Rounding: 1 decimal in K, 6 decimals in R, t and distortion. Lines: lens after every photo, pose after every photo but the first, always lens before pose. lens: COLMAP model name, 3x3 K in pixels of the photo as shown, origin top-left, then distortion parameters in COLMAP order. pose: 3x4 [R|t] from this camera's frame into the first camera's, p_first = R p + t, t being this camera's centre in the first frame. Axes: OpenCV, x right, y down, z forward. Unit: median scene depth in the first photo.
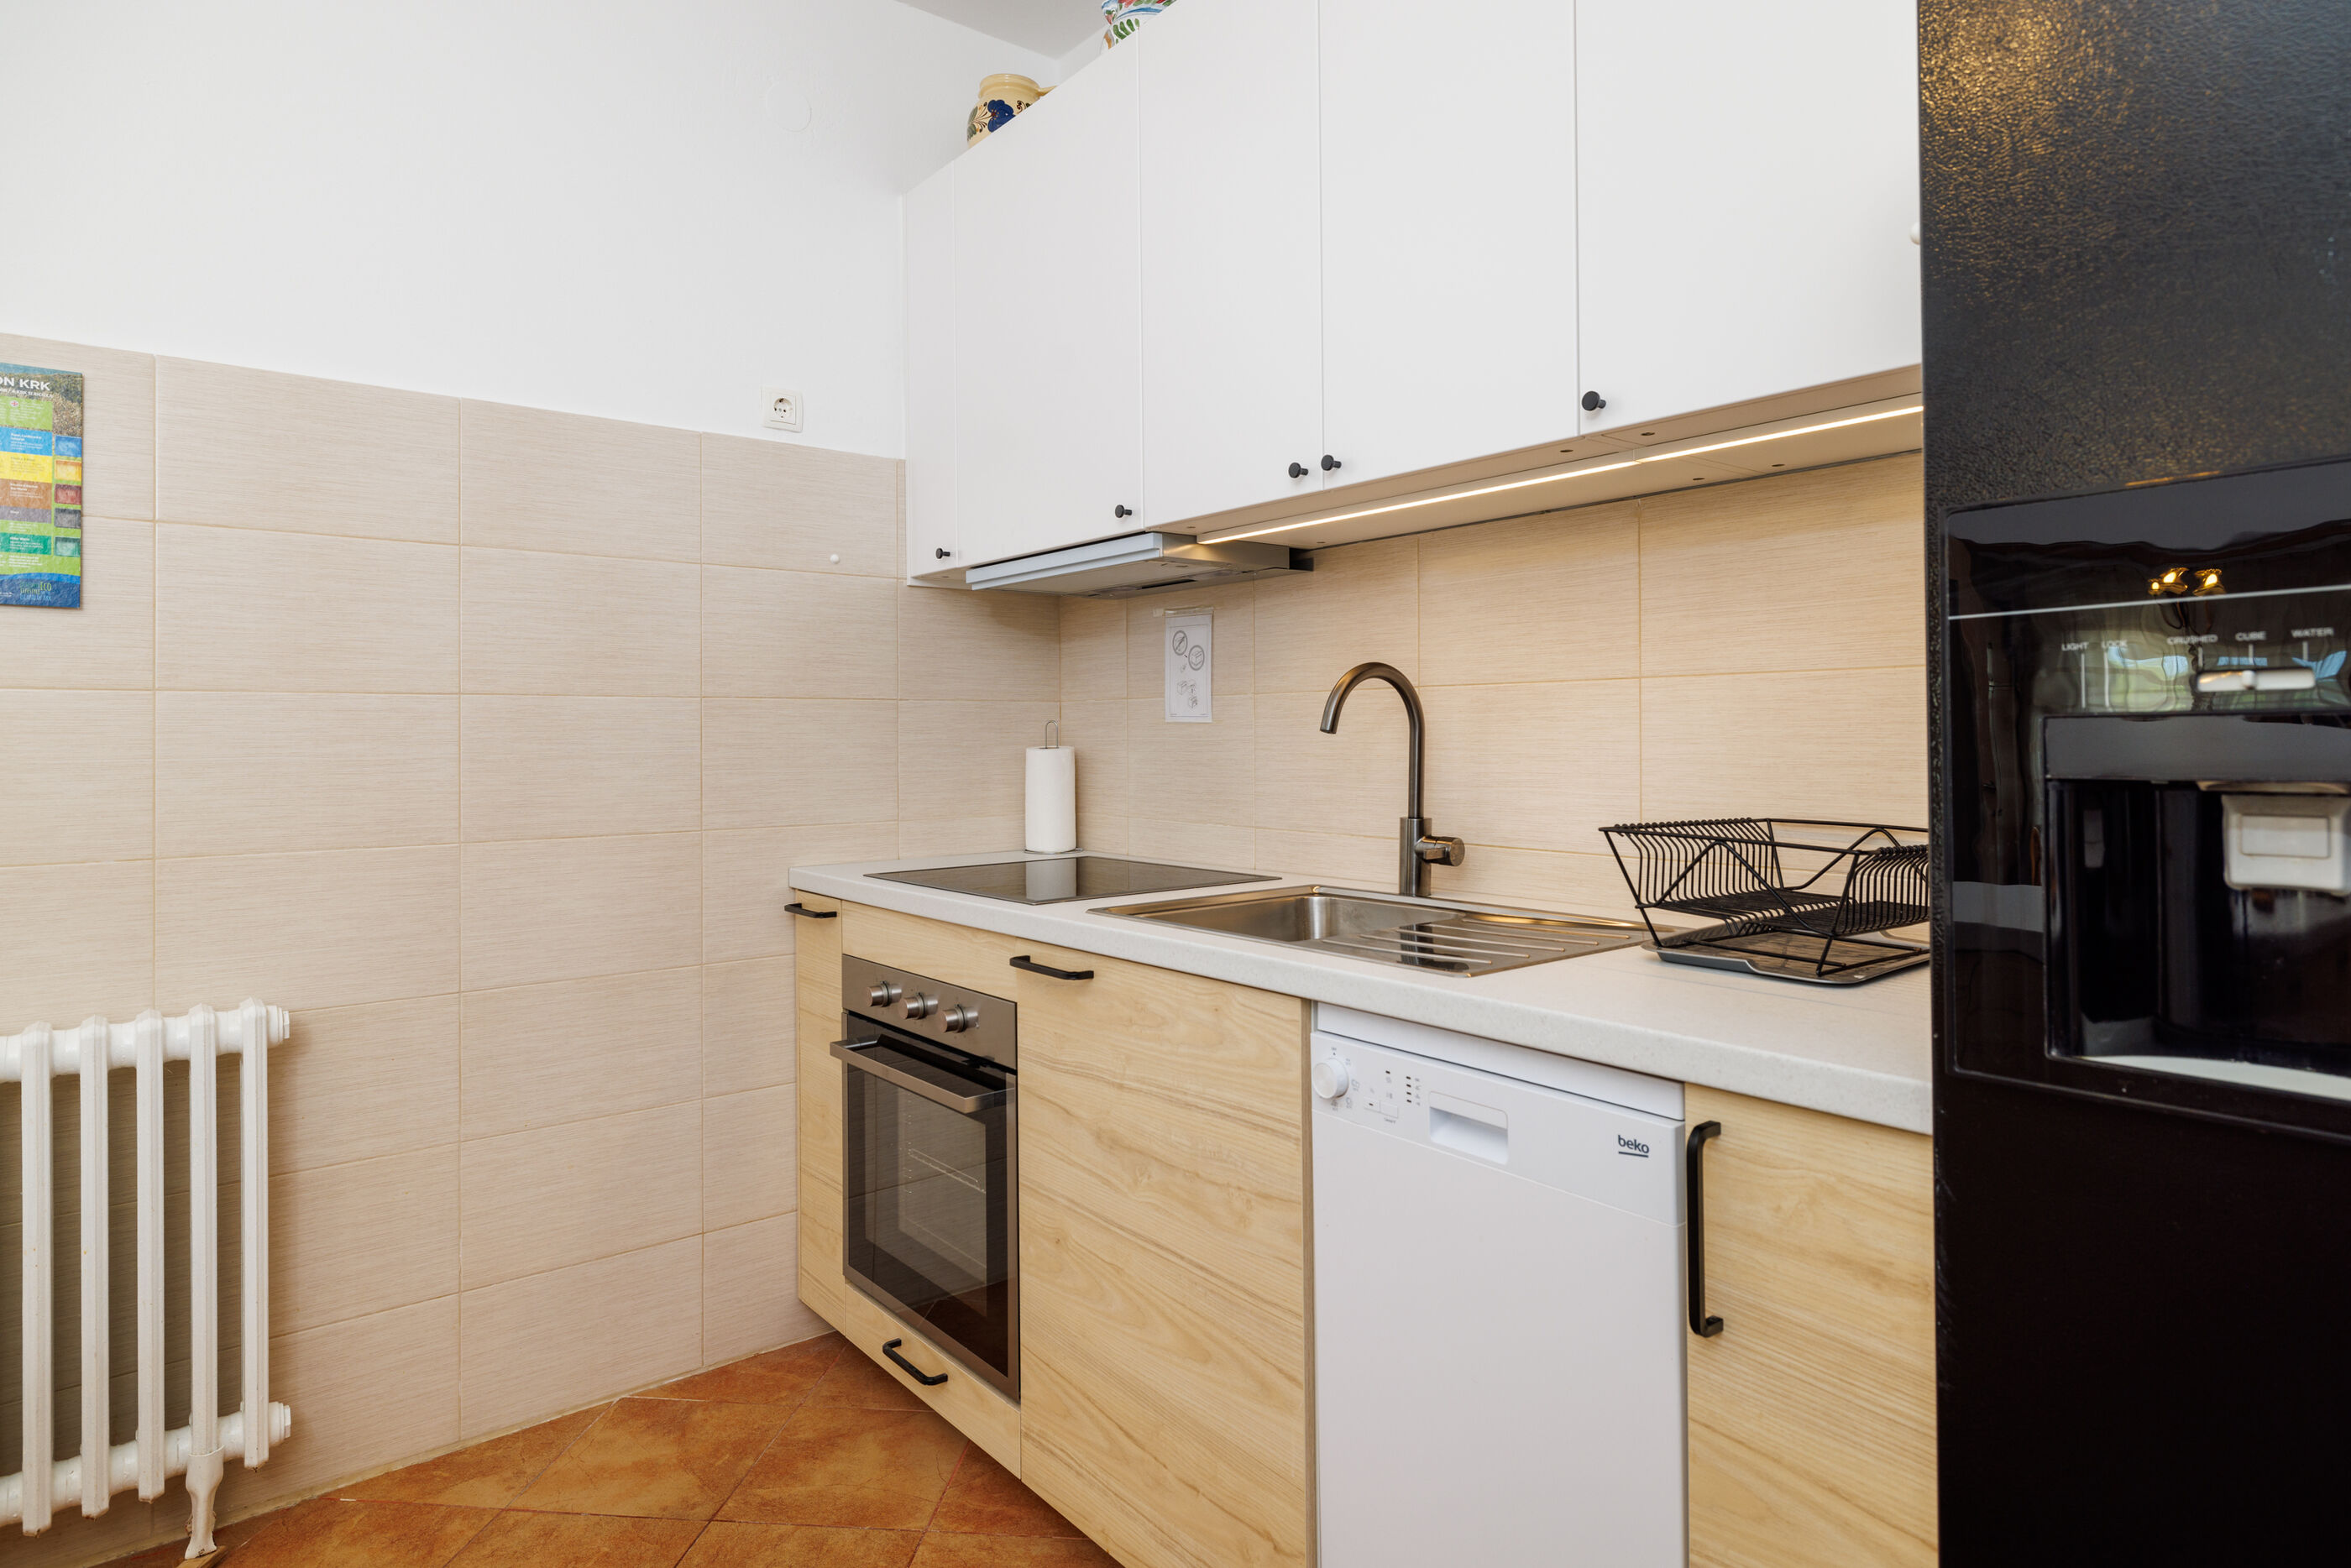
lens RADIAL K [[1333.4, 0, 1175.0], [0, 1333.4, 706.1], [0, 0, 1]] dist [0.001037, -0.000201]
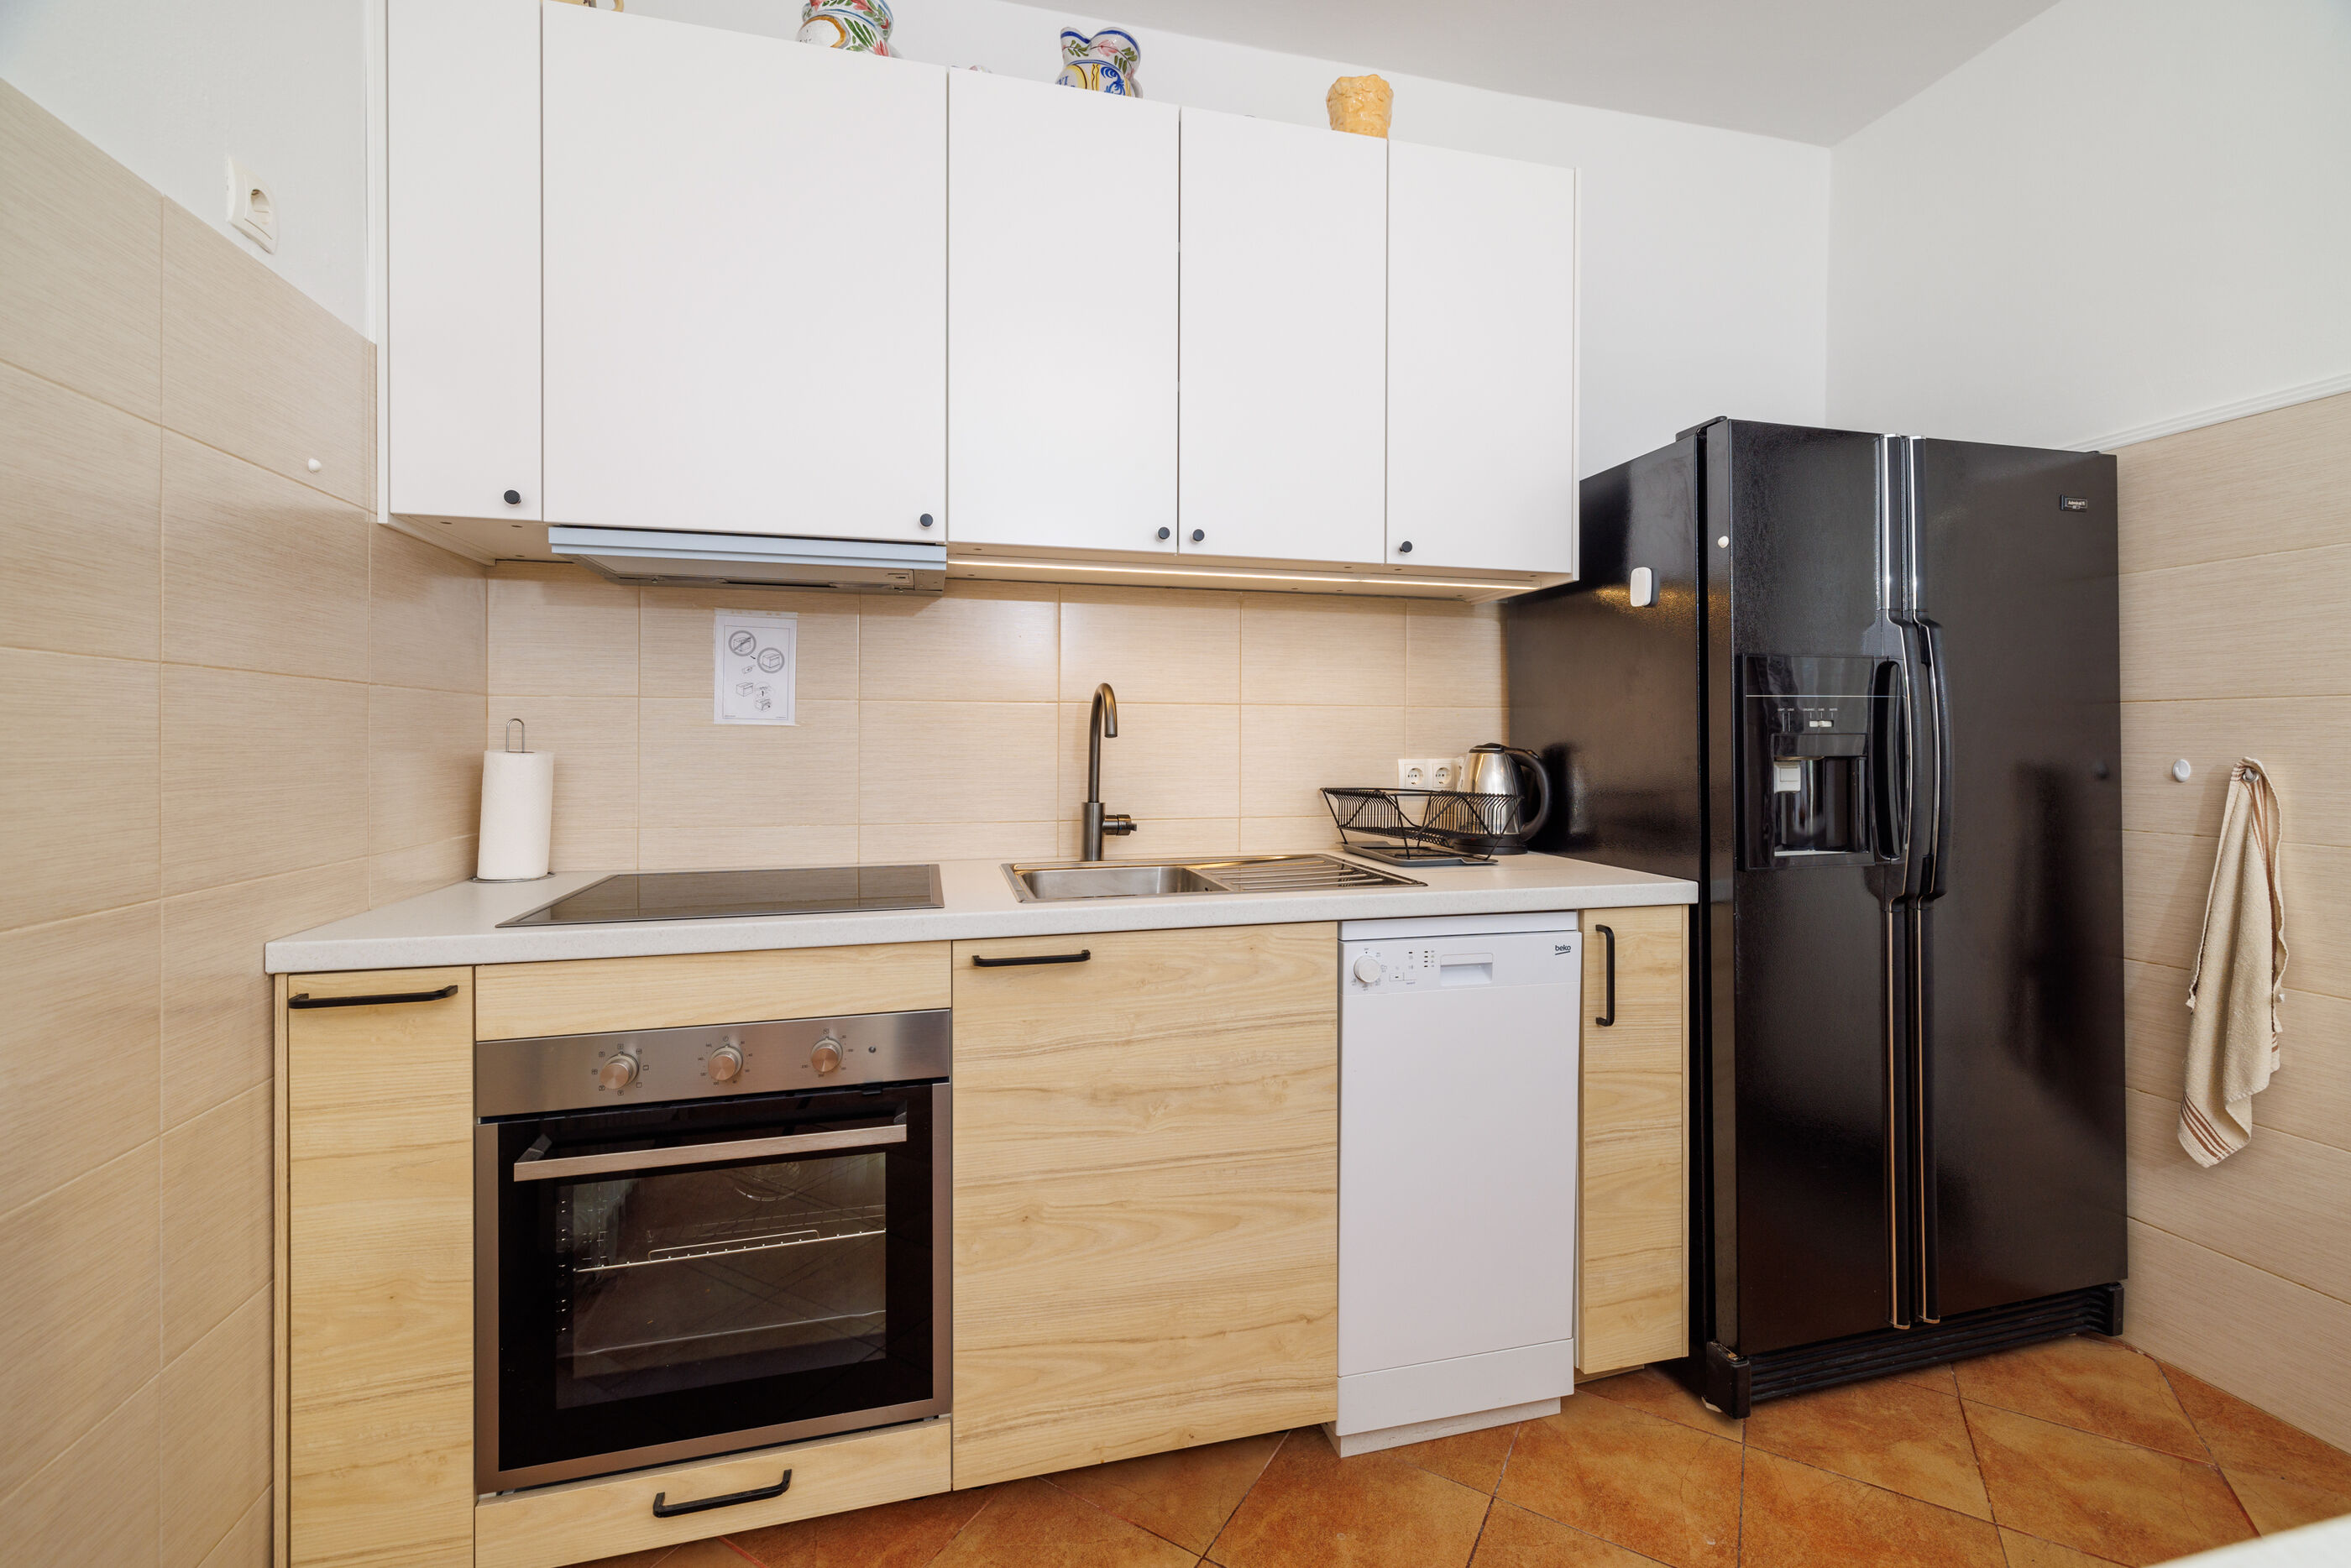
lens RADIAL K [[1010.5, 0, 1184.3], [0, 1010.5, 725.7], [0, 0, 1]] dist [0.001431, 0.000525]
pose [[0.392309, 0.020171, 0.919612, -0.835773], [-0.023724, 0.999649, -0.011806, 0.021439], [-0.919527, -0.017185, 0.392650, 0.622730]]
